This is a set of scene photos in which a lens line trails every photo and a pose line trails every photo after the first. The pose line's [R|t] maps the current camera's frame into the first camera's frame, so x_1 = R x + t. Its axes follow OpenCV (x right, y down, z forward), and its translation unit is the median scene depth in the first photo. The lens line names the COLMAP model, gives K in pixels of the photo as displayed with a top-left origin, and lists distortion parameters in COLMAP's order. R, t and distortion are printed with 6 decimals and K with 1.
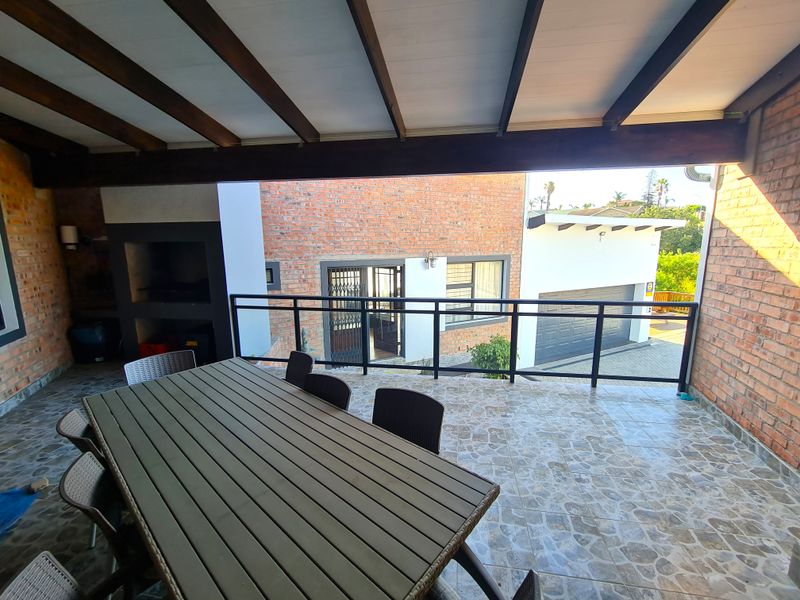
lens RADIAL K [[327.4, 0, 403.6], [0, 327.4, 297.8], [0, 0, 1]] dist [-0.006601, 0.002109]
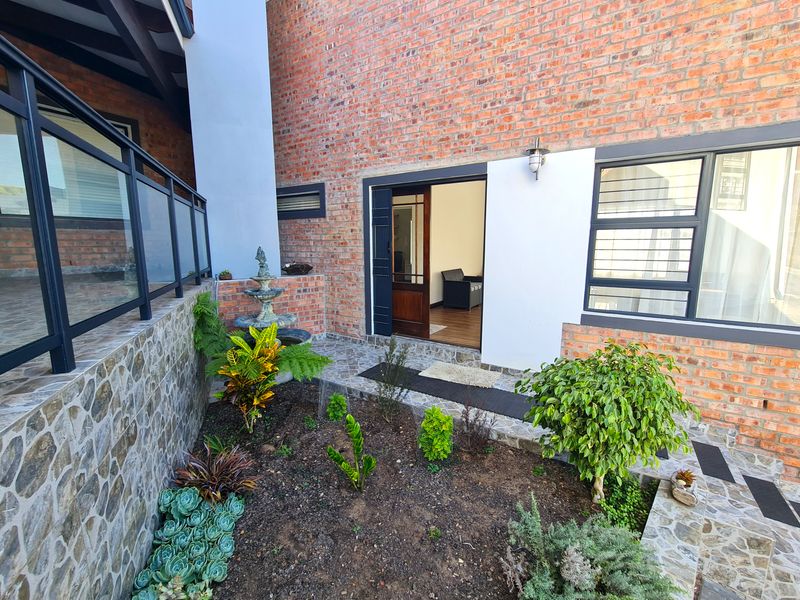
lens RADIAL K [[327.4, 0, 408.7], [0, 327.4, 289.5], [0, 0, 1]] dist [-0.006601, 0.002109]
pose [[0.545218, 0.129365, -0.828252, 0.615151], [-0.143285, 0.987863, 0.059974, 0.104889], [0.825958, 0.085977, 0.557136, 0.974765]]
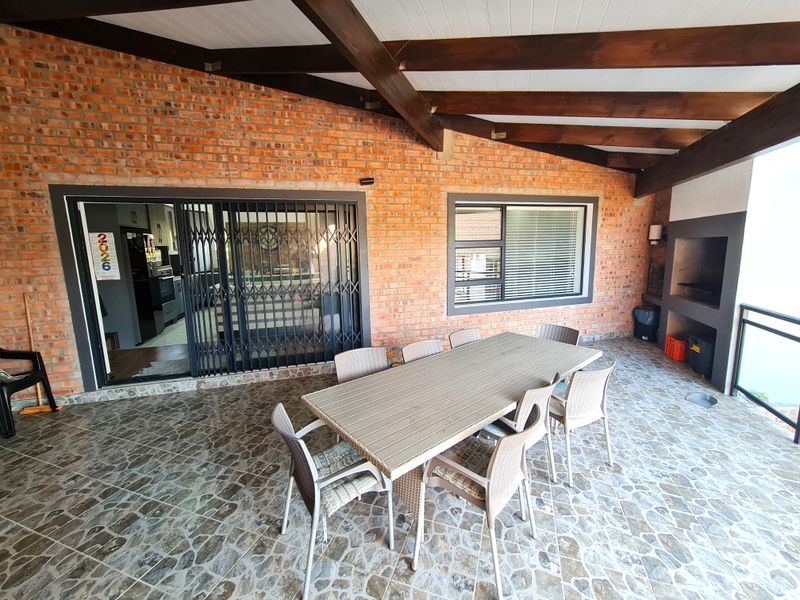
lens RADIAL K [[327.4, 0, 402.4], [0, 327.4, 294.1], [0, 0, 1]] dist [-0.006601, 0.002109]
pose [[-0.184094, 0.153248, -0.970888, 0.366118], [-0.143654, 0.972969, 0.180815, -0.056573], [0.972354, 0.172759, -0.157103, 0.325669]]
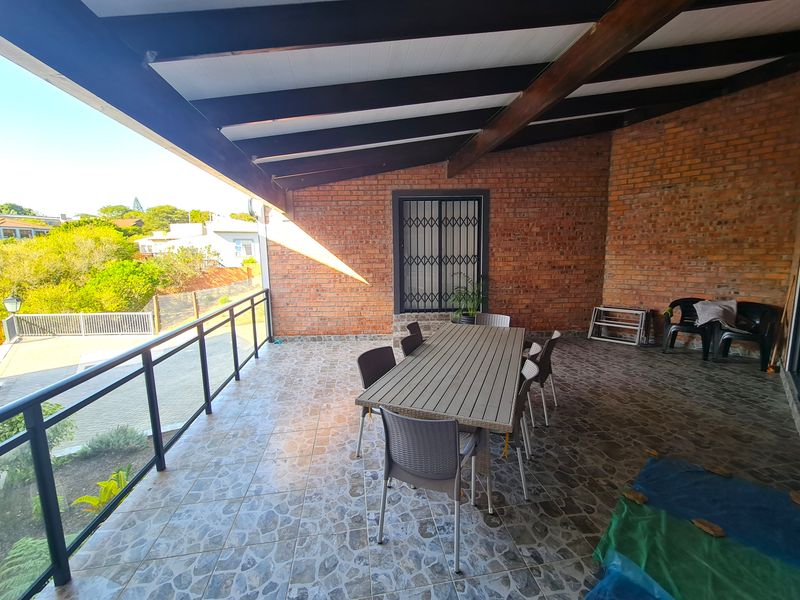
lens RADIAL K [[327.4, 0, 396.3], [0, 327.4, 295.8], [0, 0, 1]] dist [-0.006601, 0.002109]
pose [[-0.293708, -0.123575, 0.947874, -0.767677], [0.178854, 0.966992, 0.181487, -0.112551], [-0.939014, 0.222835, -0.261912, 0.673901]]
